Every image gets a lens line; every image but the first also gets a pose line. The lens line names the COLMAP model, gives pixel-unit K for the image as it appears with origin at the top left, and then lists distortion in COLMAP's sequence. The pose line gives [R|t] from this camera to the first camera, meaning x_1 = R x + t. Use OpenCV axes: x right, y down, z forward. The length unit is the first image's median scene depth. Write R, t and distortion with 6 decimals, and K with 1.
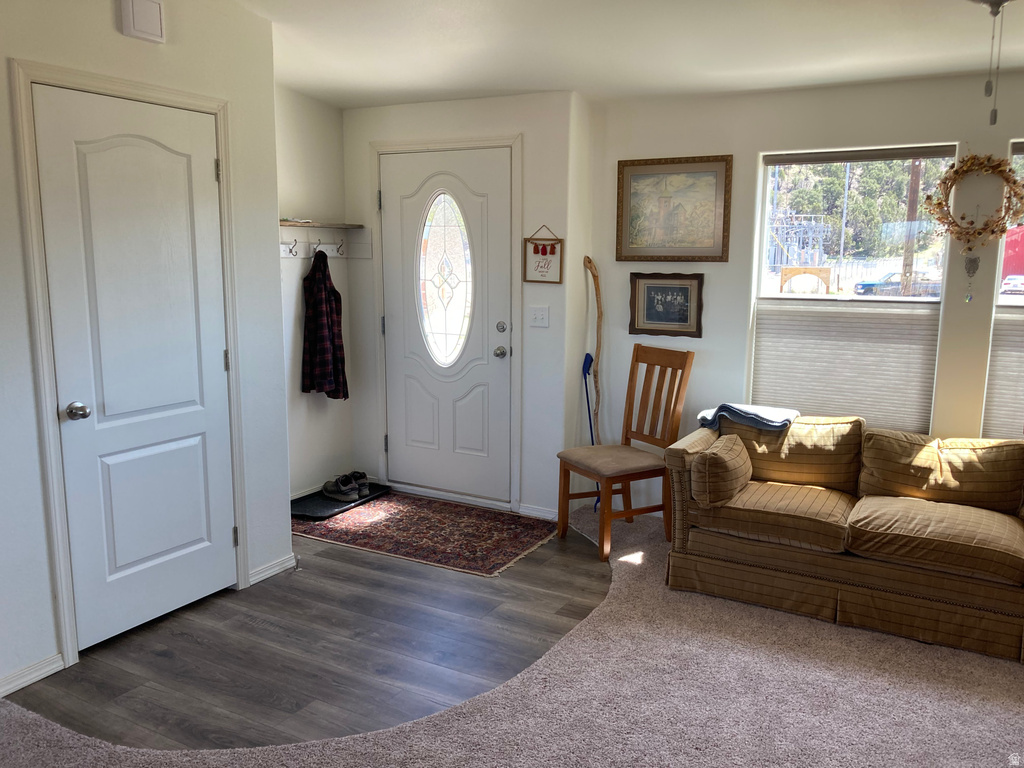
lens RADIAL K [[834.0, 0, 507.5], [0, 834.0, 398.2], [0, 0, 1]] dist [0.035745, -0.038969]
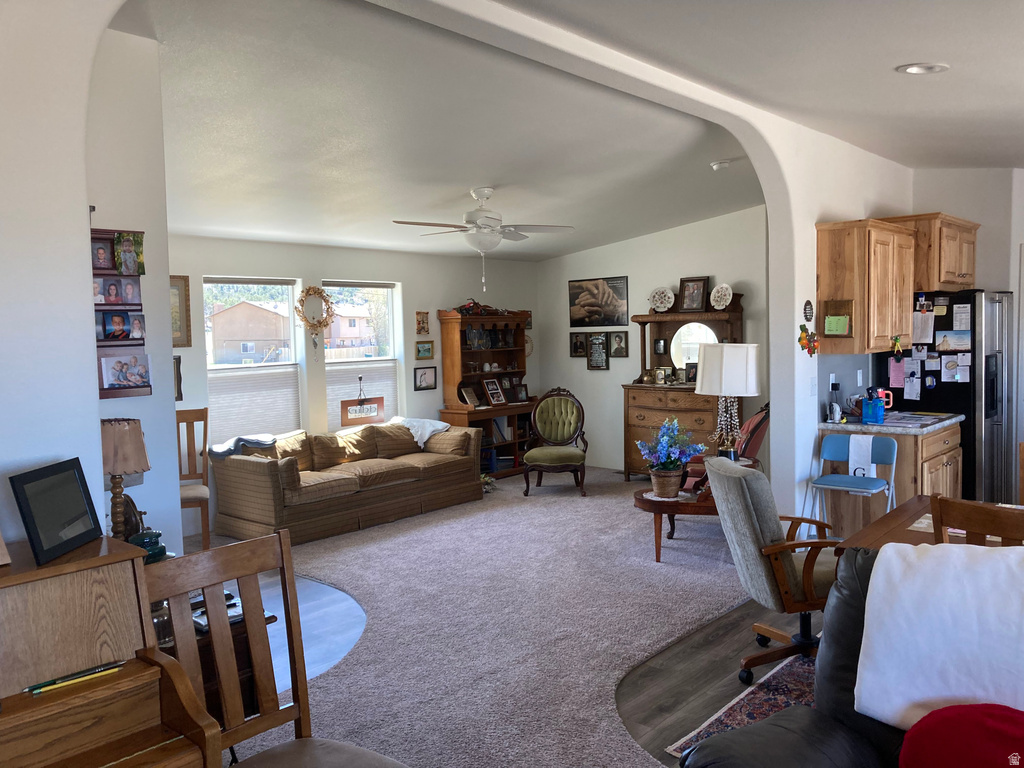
lens RADIAL K [[834.0, 0, 513.2], [0, 834.0, 386.8], [0, 0, 1]] dist [0.035745, -0.038969]
pose [[0.195087, -0.084673, 0.977124, -1.221829], [0.195173, 0.979693, 0.045929, -0.060978], [-0.961170, 0.181748, 0.207651, 0.197381]]
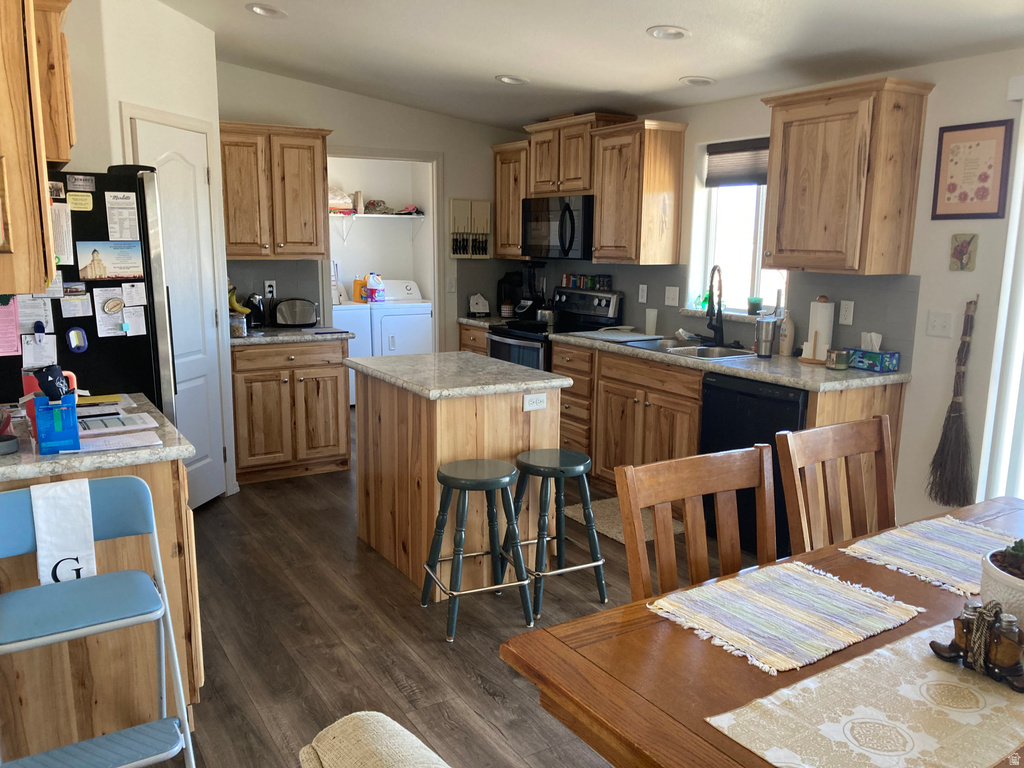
lens RADIAL K [[834.0, 0, 509.4], [0, 834.0, 389.0], [0, 0, 1]] dist [0.035745, -0.038969]
pose [[-0.874939, -0.101017, 0.473579, -0.322127], [0.070085, 0.941284, 0.330261, -0.042440], [-0.479135, 0.322149, -0.816486, 0.254585]]
